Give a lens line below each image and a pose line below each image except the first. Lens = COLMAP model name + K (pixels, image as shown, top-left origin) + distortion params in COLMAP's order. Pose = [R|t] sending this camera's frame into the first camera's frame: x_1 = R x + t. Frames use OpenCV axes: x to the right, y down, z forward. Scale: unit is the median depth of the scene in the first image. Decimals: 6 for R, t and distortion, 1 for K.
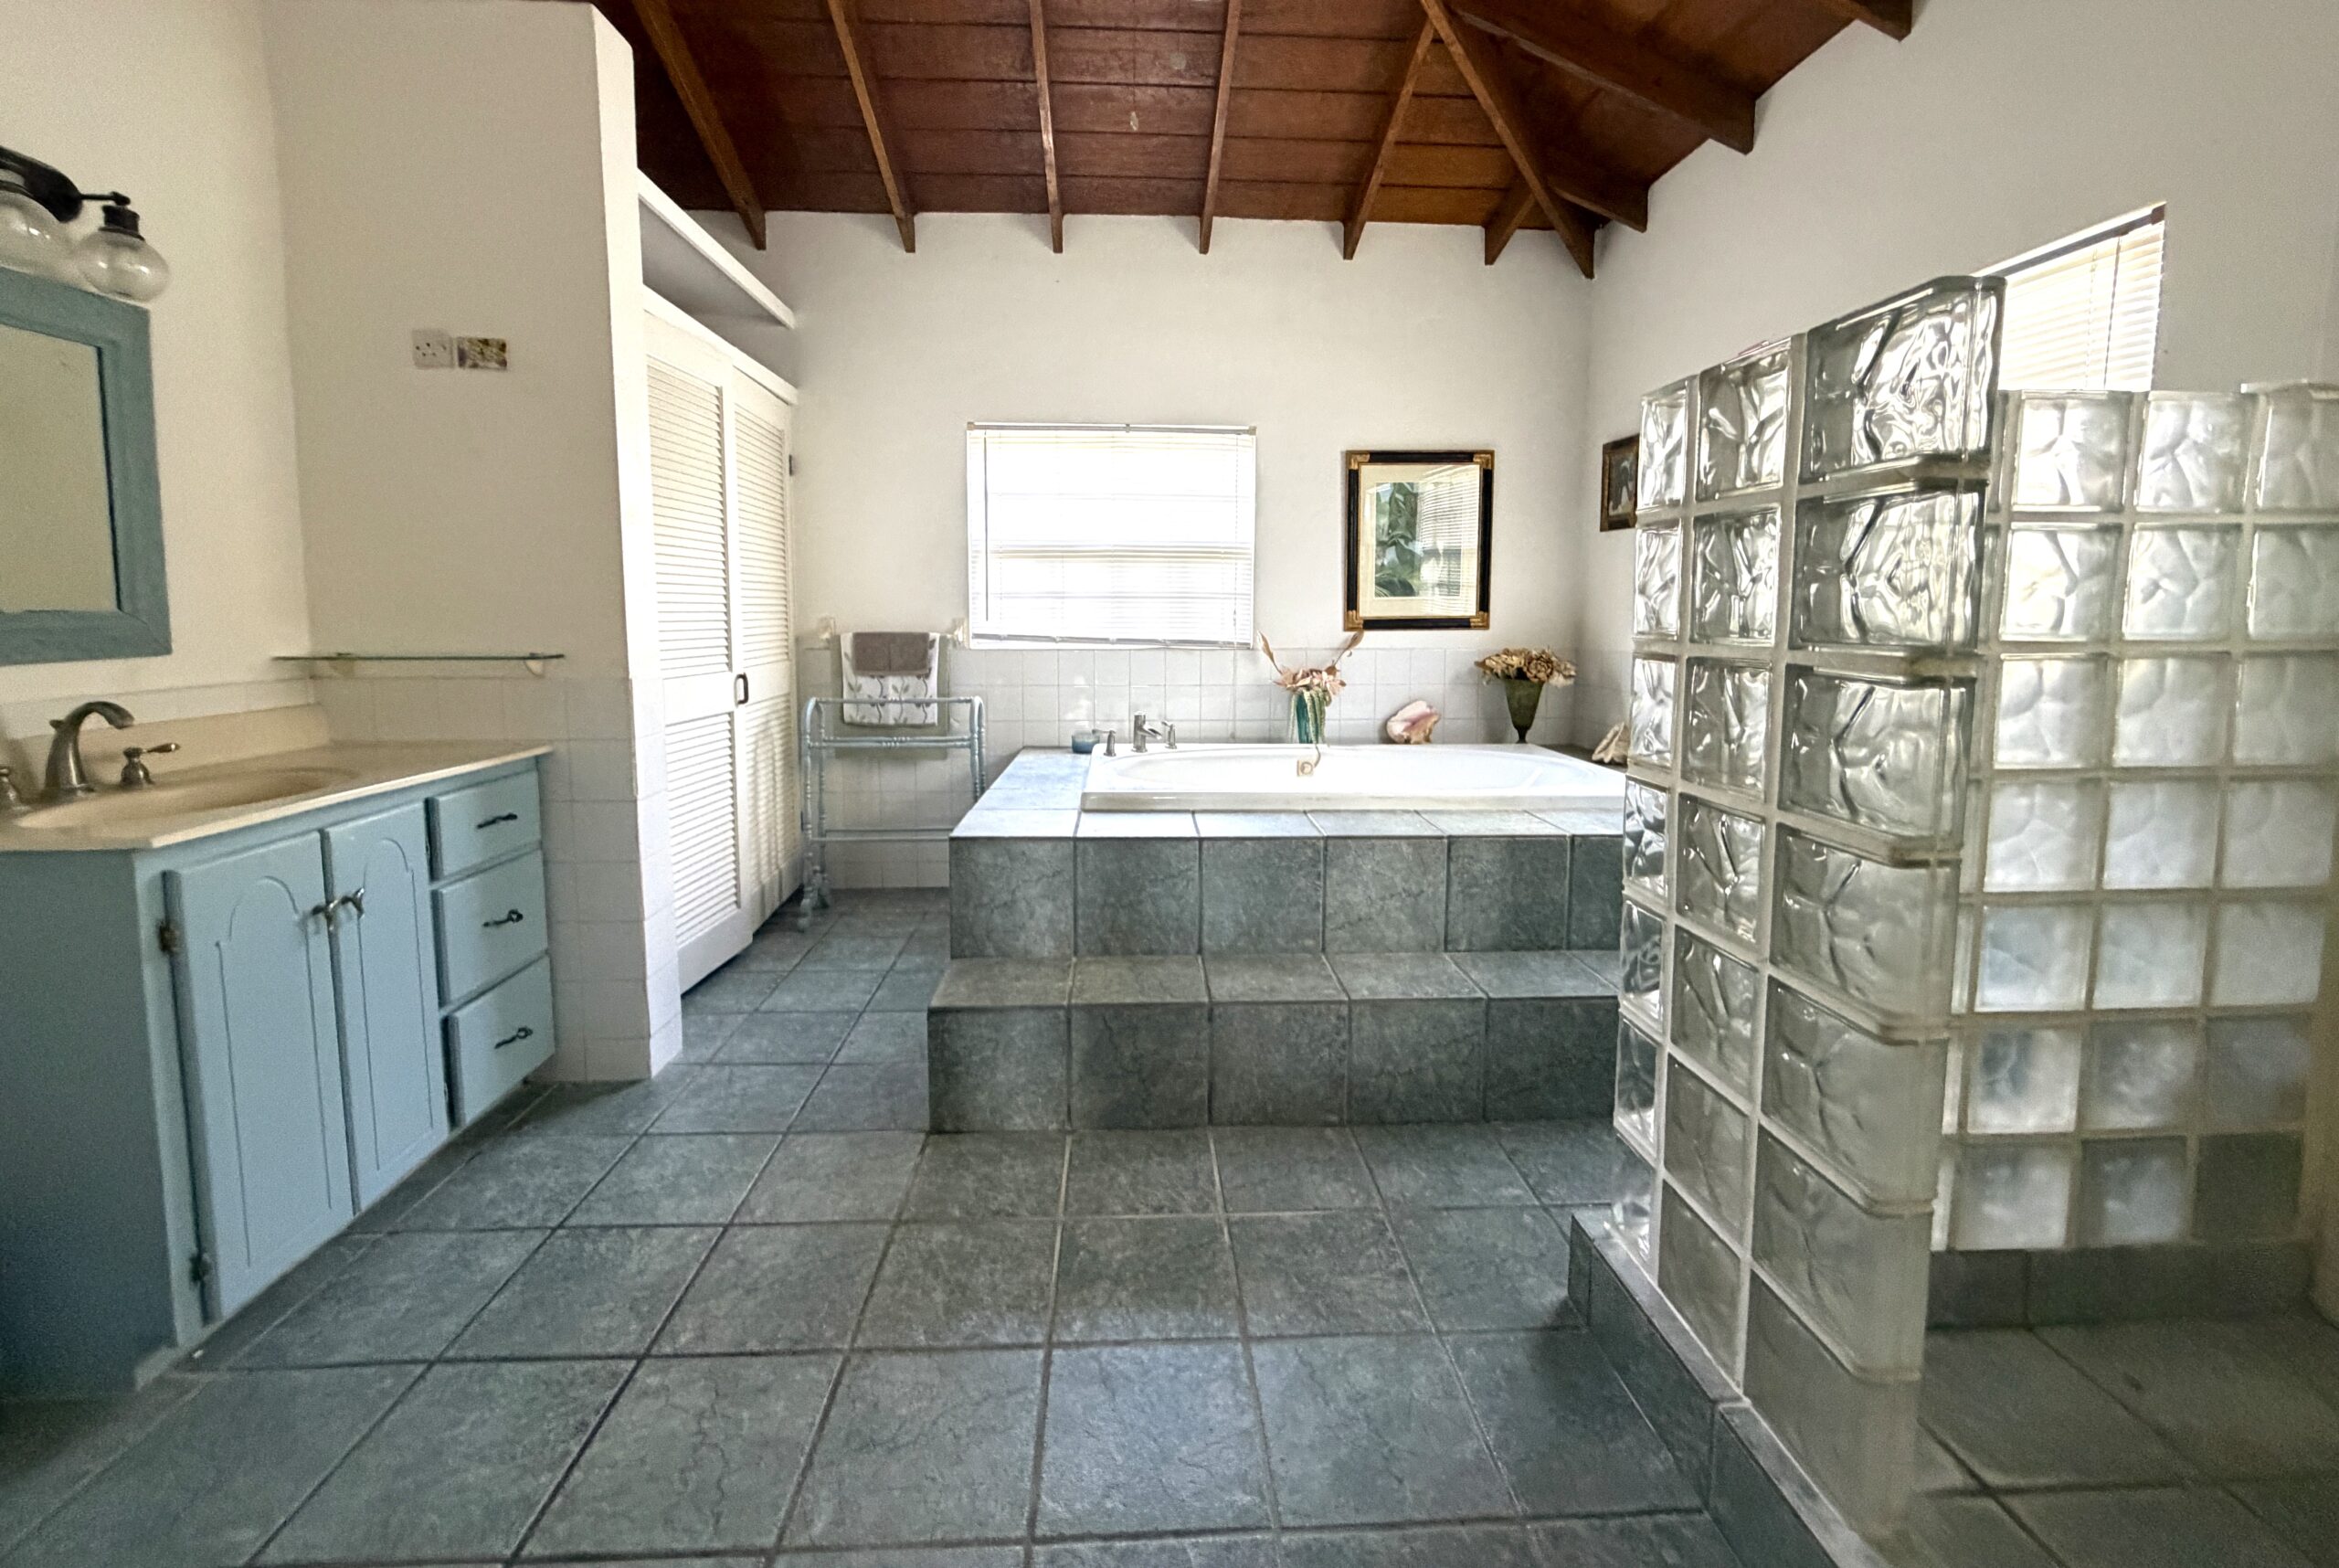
lens RADIAL K [[936.2, 0, 1159.1], [0, 936.2, 691.4], [0, 0, 1]] dist [0.001348, 0.000062]
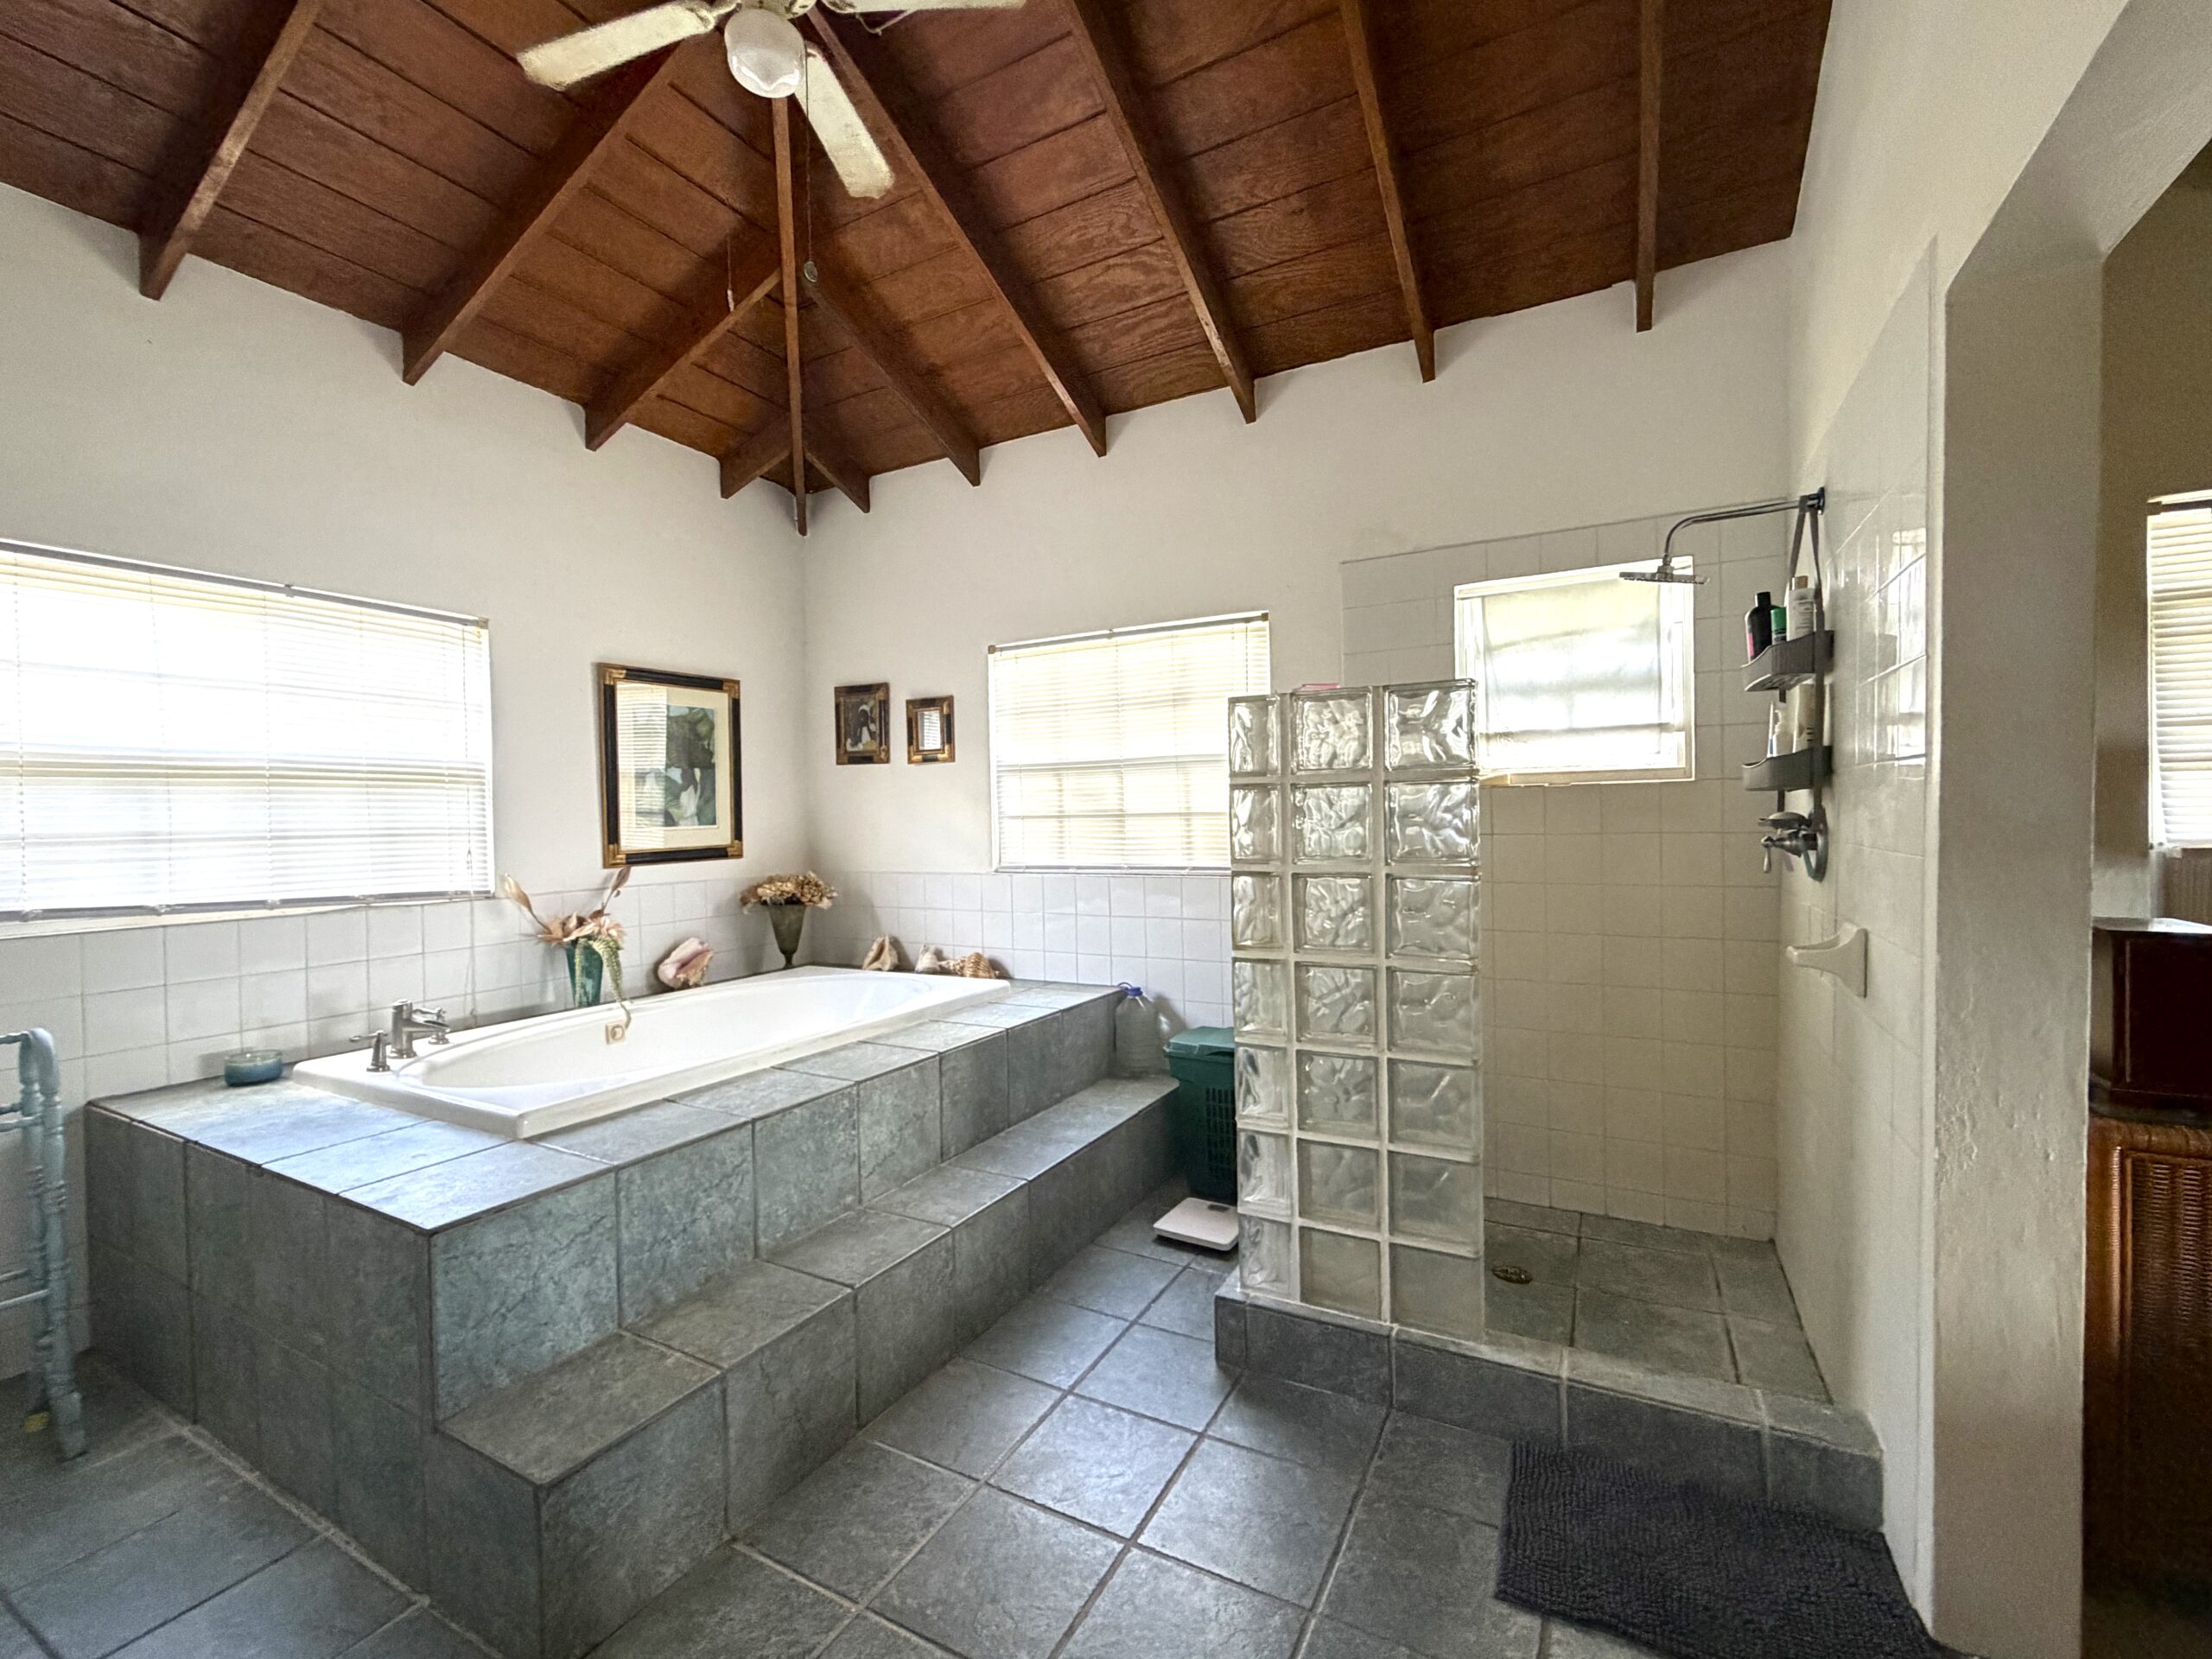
lens RADIAL K [[951.6, 0, 1106.0], [0, 951.6, 829.5], [0, 0, 1]] dist [-0.009908, 0.000106]
pose [[0.516141, -0.024094, 0.856165, -0.350952], [0.095550, 0.994984, -0.029602, -0.033437], [-0.851157, 0.097085, 0.515854, 0.170624]]
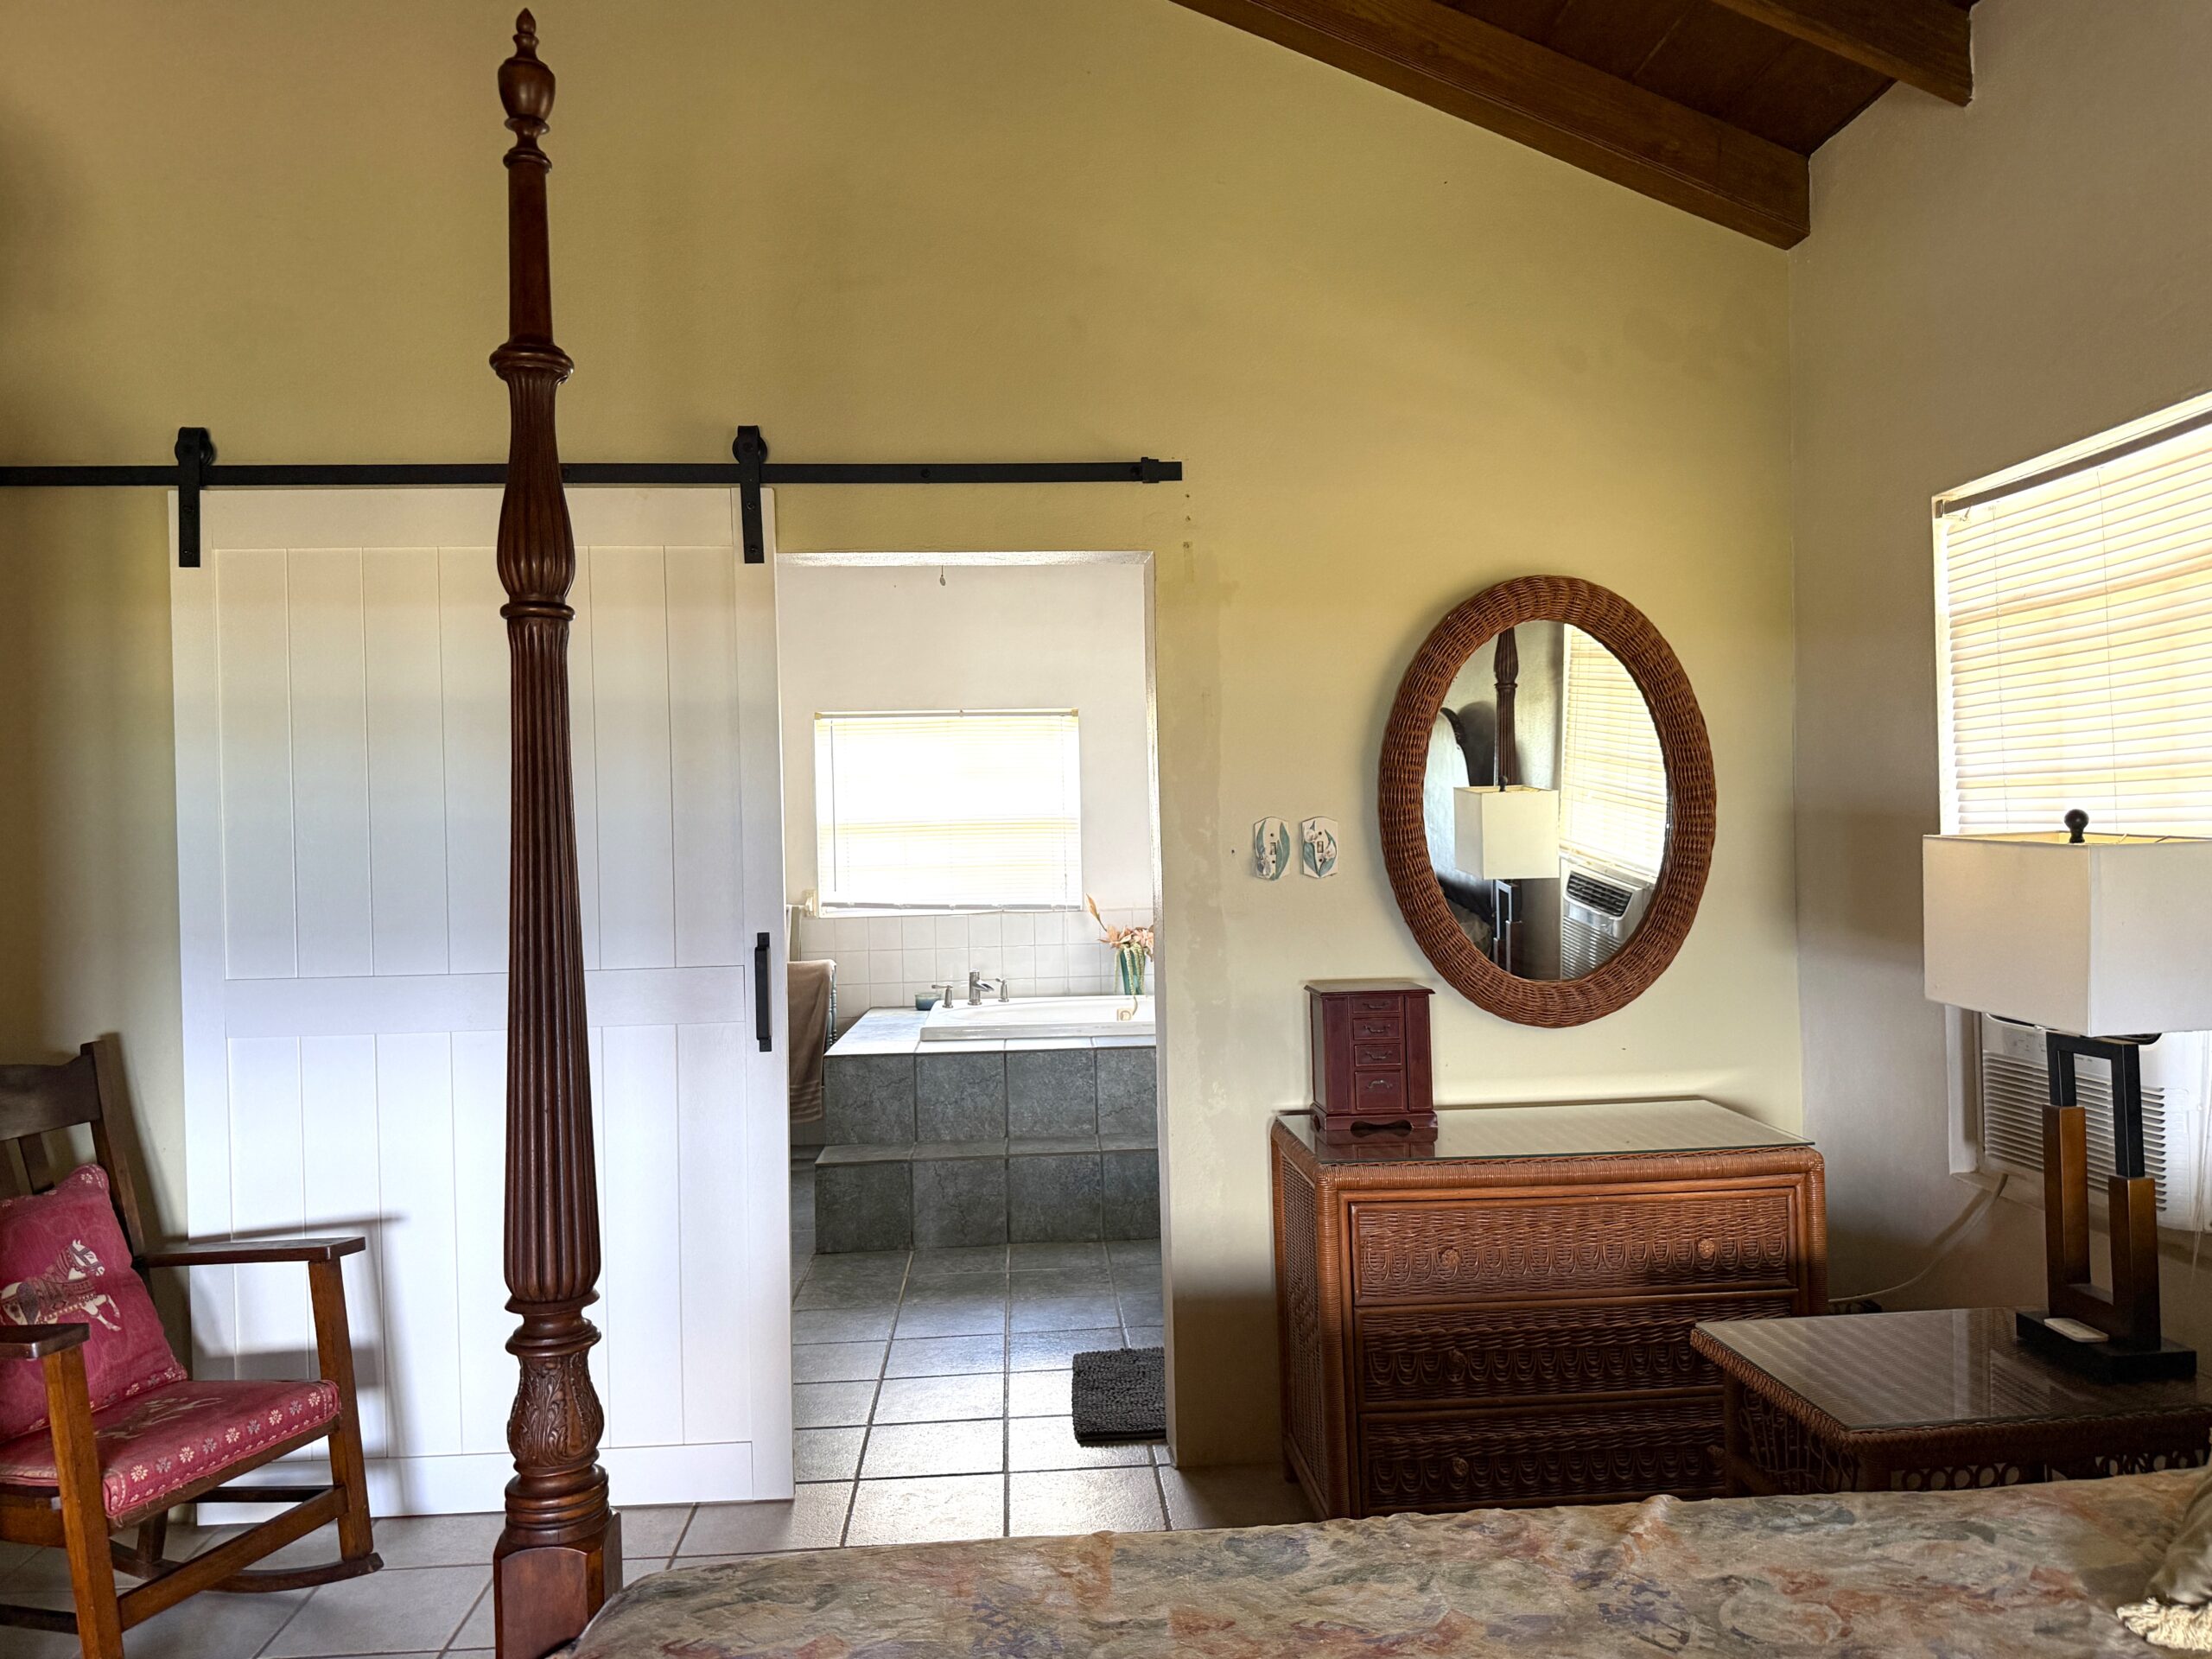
lens RADIAL K [[1571.4, 0, 1106.0], [0, 1571.4, 829.5], [0, 0, 1]] dist [0.088307, -0.115575]
pose [[0.999440, -0.026152, 0.020868, 0.103659], [0.027952, 0.995435, -0.091254, 0.031082], [-0.018386, 0.091786, 0.995609, -0.917135]]
